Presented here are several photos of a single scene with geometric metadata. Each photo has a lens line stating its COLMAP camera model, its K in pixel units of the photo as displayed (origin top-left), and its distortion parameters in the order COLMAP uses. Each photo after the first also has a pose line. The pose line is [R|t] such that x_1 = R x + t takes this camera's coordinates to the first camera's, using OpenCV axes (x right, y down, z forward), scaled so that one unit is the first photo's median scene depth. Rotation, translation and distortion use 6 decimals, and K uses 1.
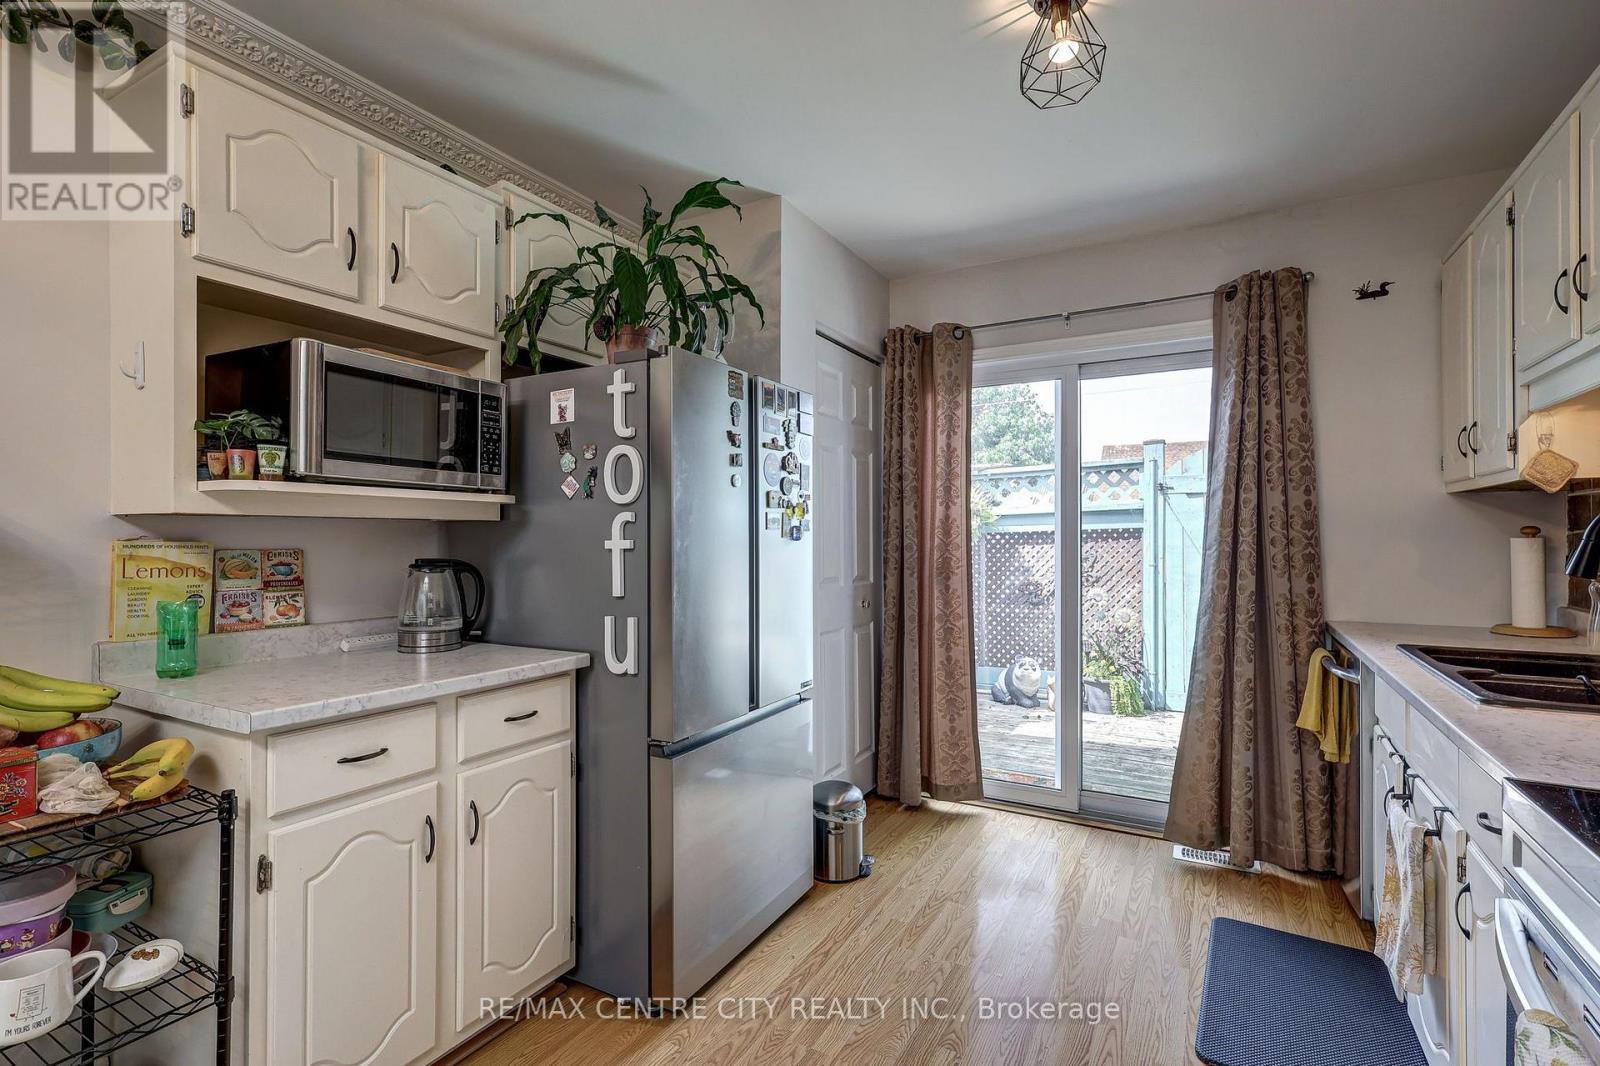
lens RADIAL K [[743.7, 0, 793.3], [0, 743.7, 537.7], [0, 0, 1]] dist [-0.003852, 0.000524]
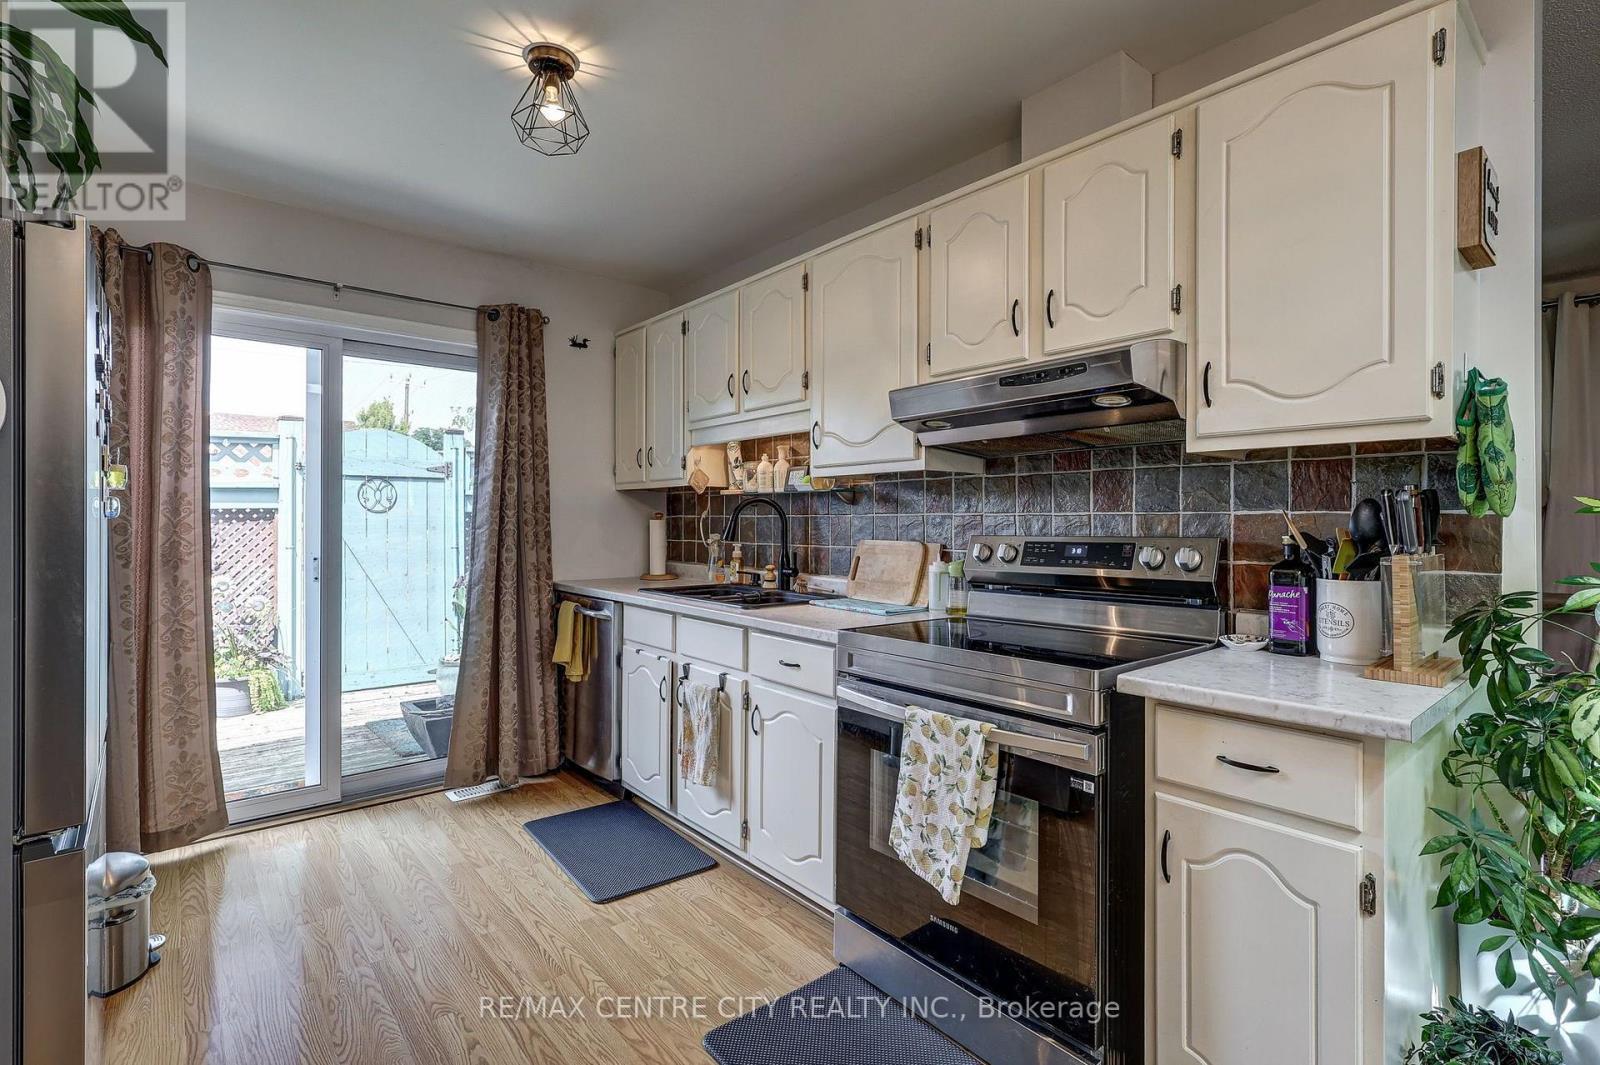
lens RADIAL K [[743.7, 0, 803.3], [0, 743.7, 525.4], [0, 0, 1]] dist [-0.003852, 0.000524]
pose [[0.336530, -0.001743, 0.941671, -0.349831], [-0.004501, 0.999984, 0.003459, 0.004363], [-0.941662, -0.005402, 0.336517, 0.114312]]
